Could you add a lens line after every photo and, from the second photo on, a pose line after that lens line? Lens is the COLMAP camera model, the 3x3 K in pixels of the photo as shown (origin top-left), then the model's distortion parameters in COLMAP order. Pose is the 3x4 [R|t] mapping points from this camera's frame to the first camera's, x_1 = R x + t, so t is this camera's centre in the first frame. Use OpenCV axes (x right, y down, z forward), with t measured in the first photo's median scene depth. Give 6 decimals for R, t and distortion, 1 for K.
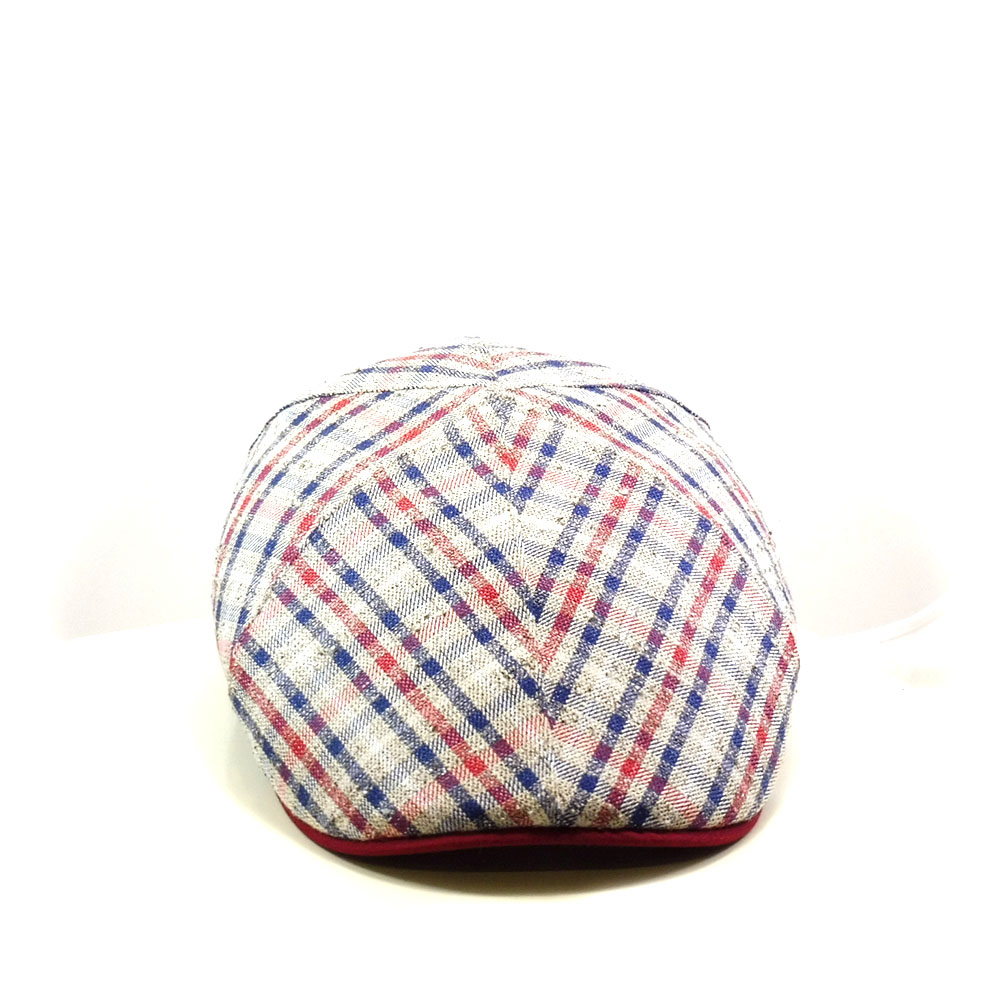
lens RADIAL K [[2776.6, 0, 490.4], [0, 2776.6, 503.1], [0, 0, 1]] dist [0.259500, 0.000000]
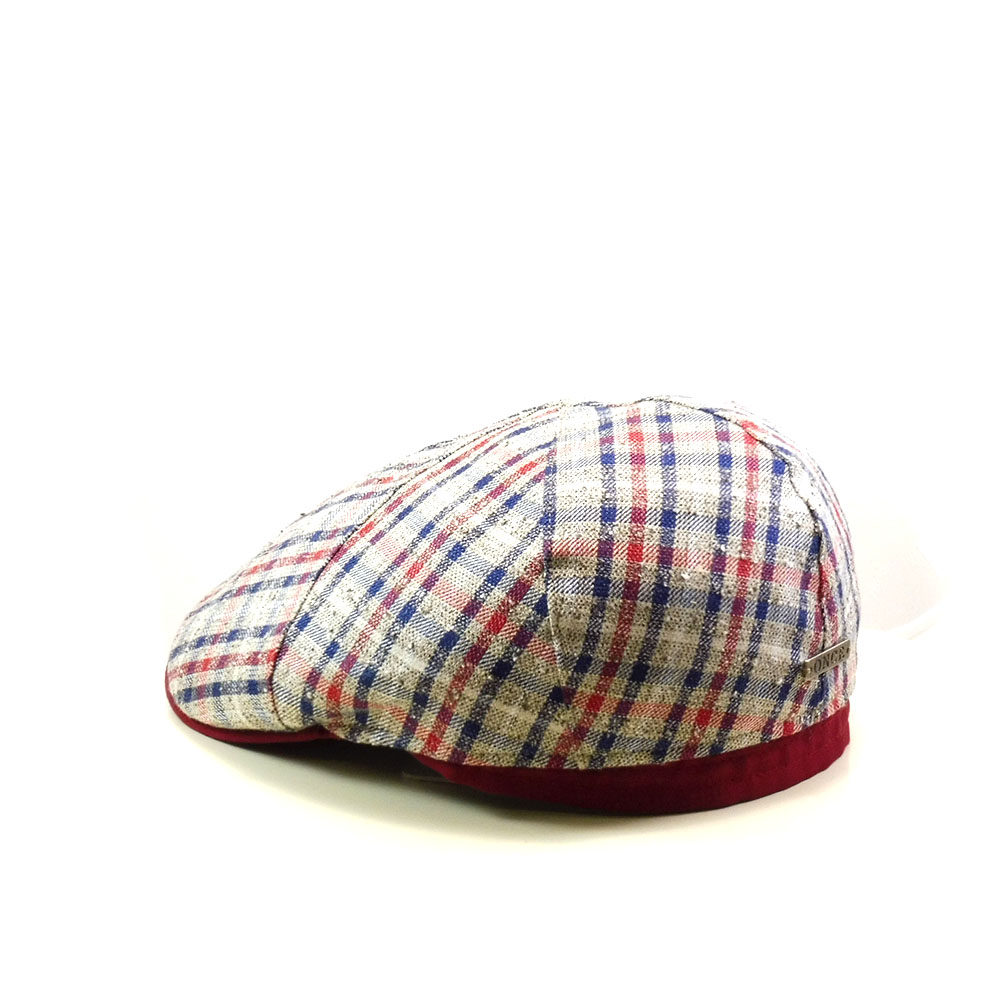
lens RADIAL K [[2776.6, 0, 499.4], [0, 2776.6, 501.7], [0, 0, 1]] dist [0.259500, 0.000000]
pose [[-0.641160, 0.178455, -0.746369, 0.823018], [-0.230185, 0.883080, 0.408881, -0.441894], [0.732071, 0.433962, -0.525118, 1.632758]]
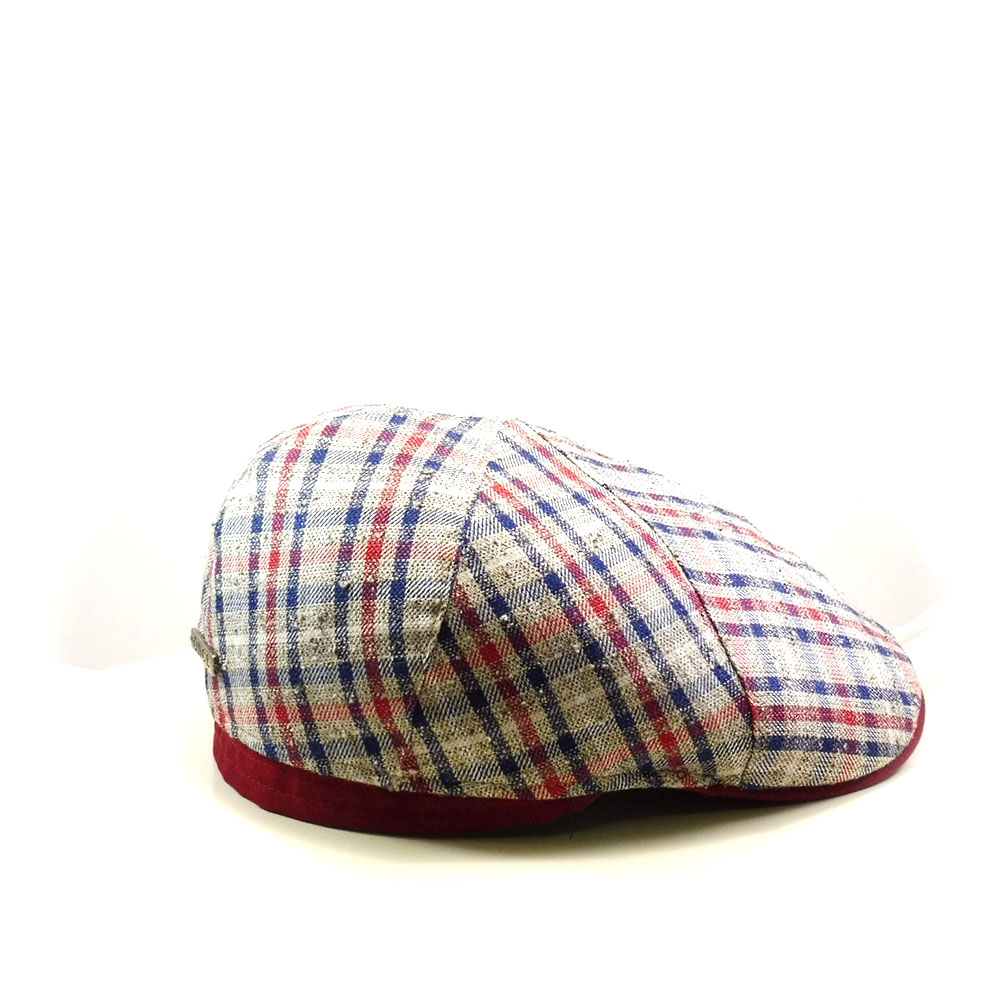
lens RADIAL K [[2776.6, 0, 504.9], [0, 2776.6, 505.0], [0, 0, 1]] dist [0.259500, 0.000000]
pose [[-0.231300, -0.280165, 0.931669, -0.987026], [0.253864, 0.907080, 0.335796, -0.367803], [-0.939177, 0.314187, -0.138684, 1.228751]]
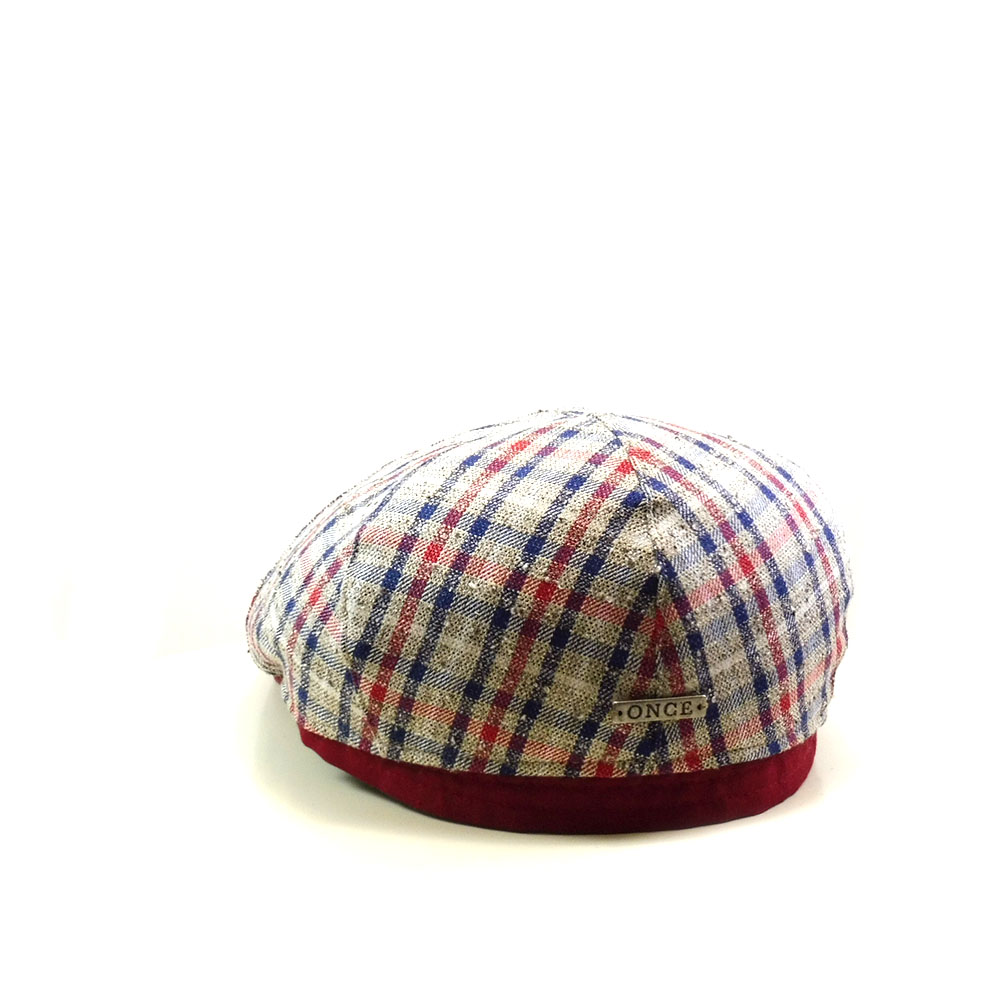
lens RADIAL K [[2776.6, 0, 505.9], [0, 2776.6, 495.9], [0, 0, 1]] dist [0.259500, 0.000000]
pose [[-0.981400, 0.022871, -0.190605, 0.225901], [-0.078352, 0.858695, 0.506462, -0.551053], [0.175255, 0.511976, -0.840932, 1.977707]]
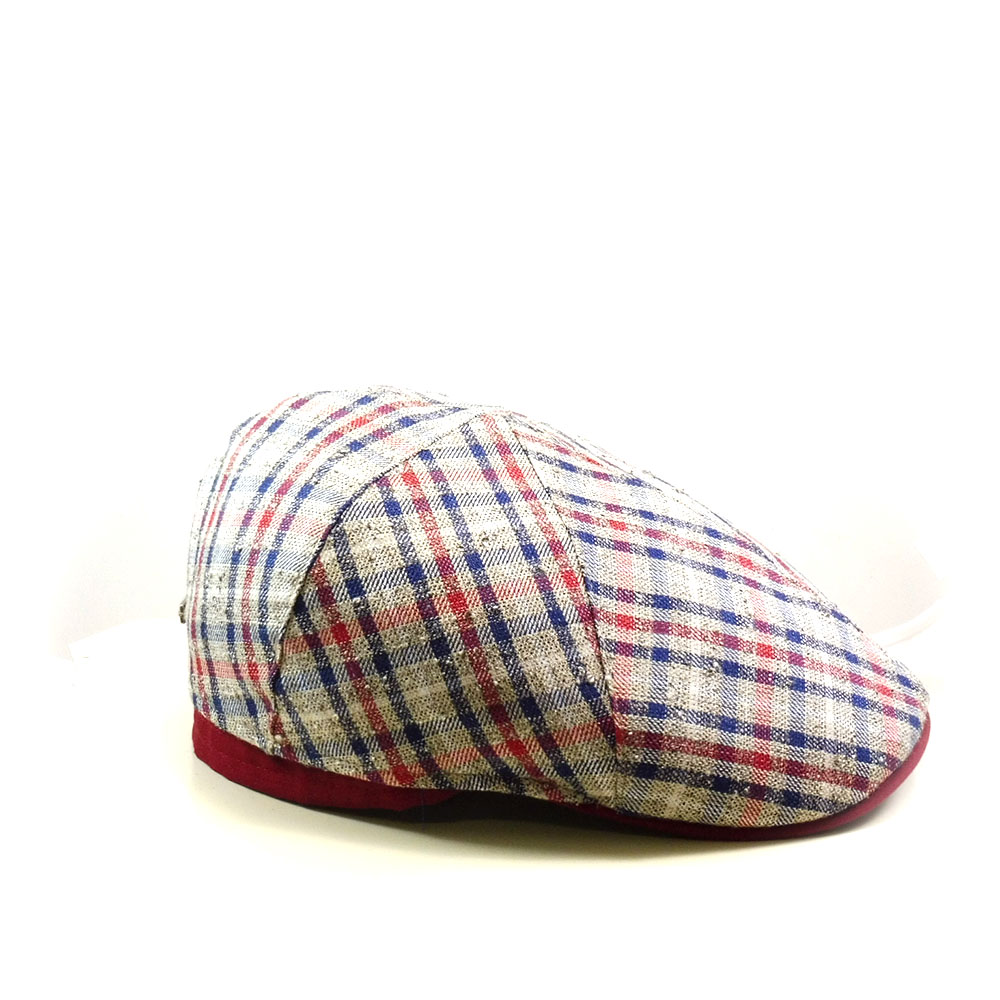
lens RADIAL K [[2776.6, 0, 501.9], [0, 2776.6, 494.3], [0, 0, 1]] dist [0.259500, 0.000000]
pose [[0.228182, -0.274655, 0.934076, -0.993081], [0.260504, 0.941630, 0.213239, -0.239325], [-0.938121, 0.194674, 0.286412, 0.771725]]
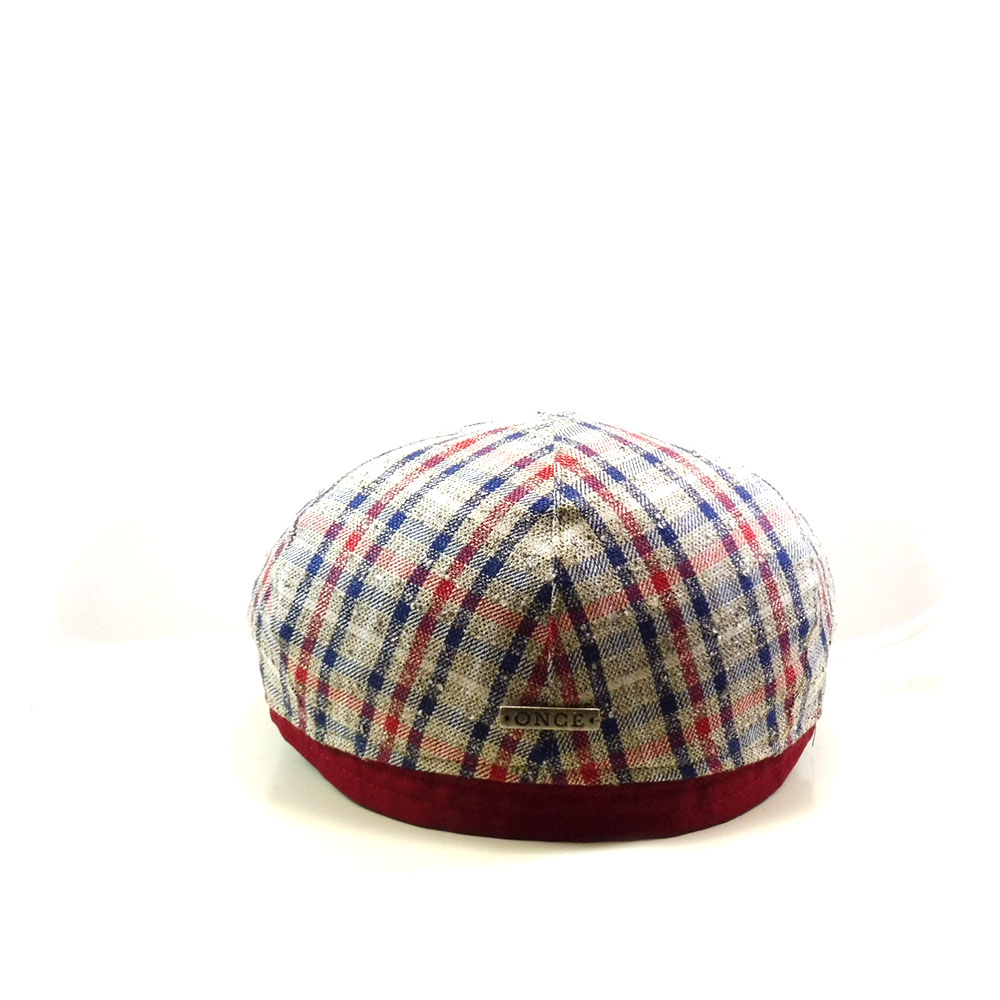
lens RADIAL K [[2776.6, 0, 495.9], [0, 2776.6, 502.7], [0, 0, 1]] dist [0.259500, 0.000000]
pose [[-0.992399, -0.057795, 0.108646, -0.092306], [0.007056, 0.854679, 0.519108, -0.562924], [-0.122860, 0.515929, -0.847775, 1.988150]]
